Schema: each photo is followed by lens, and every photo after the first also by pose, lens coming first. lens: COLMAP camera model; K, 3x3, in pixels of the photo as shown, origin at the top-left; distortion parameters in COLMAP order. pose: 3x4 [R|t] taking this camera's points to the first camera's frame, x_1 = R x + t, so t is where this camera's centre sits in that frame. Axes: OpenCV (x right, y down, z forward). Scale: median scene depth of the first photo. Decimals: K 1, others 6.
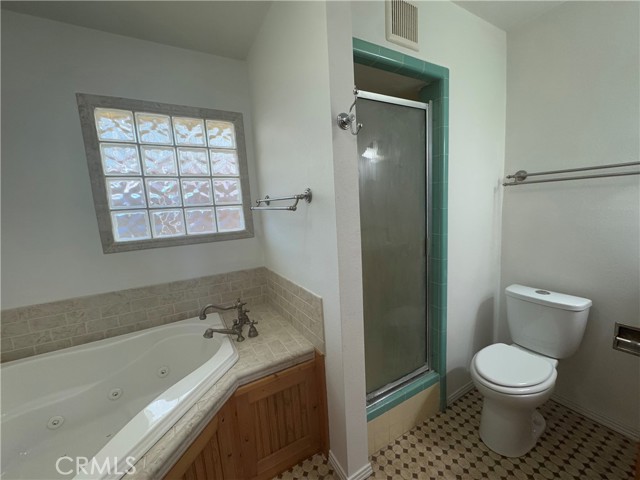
lens RADIAL K [[253.6, 0, 320.5], [0, 253.6, 240.2], [0, 0, 1]] dist [-0.006174, 0.000102]
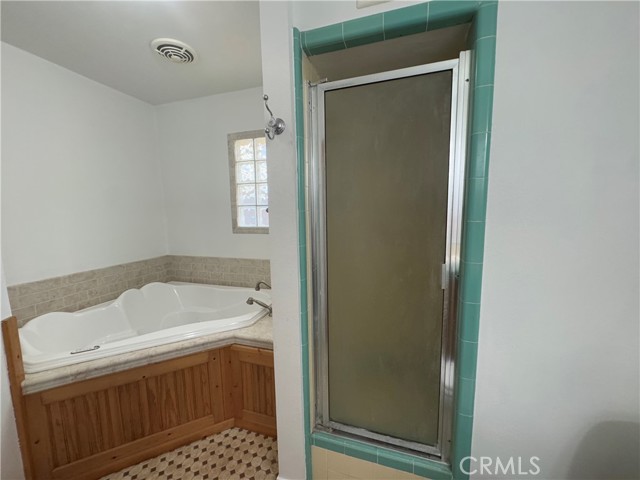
lens RADIAL K [[253.6, 0, 321.0], [0, 253.6, 240.0], [0, 0, 1]] dist [-0.006174, 0.000102]
pose [[0.684180, 0.130235, -0.717591, 0.654652], [-0.121322, 0.990541, 0.064099, -0.071720], [0.719151, 0.043204, 0.693509, 0.294110]]
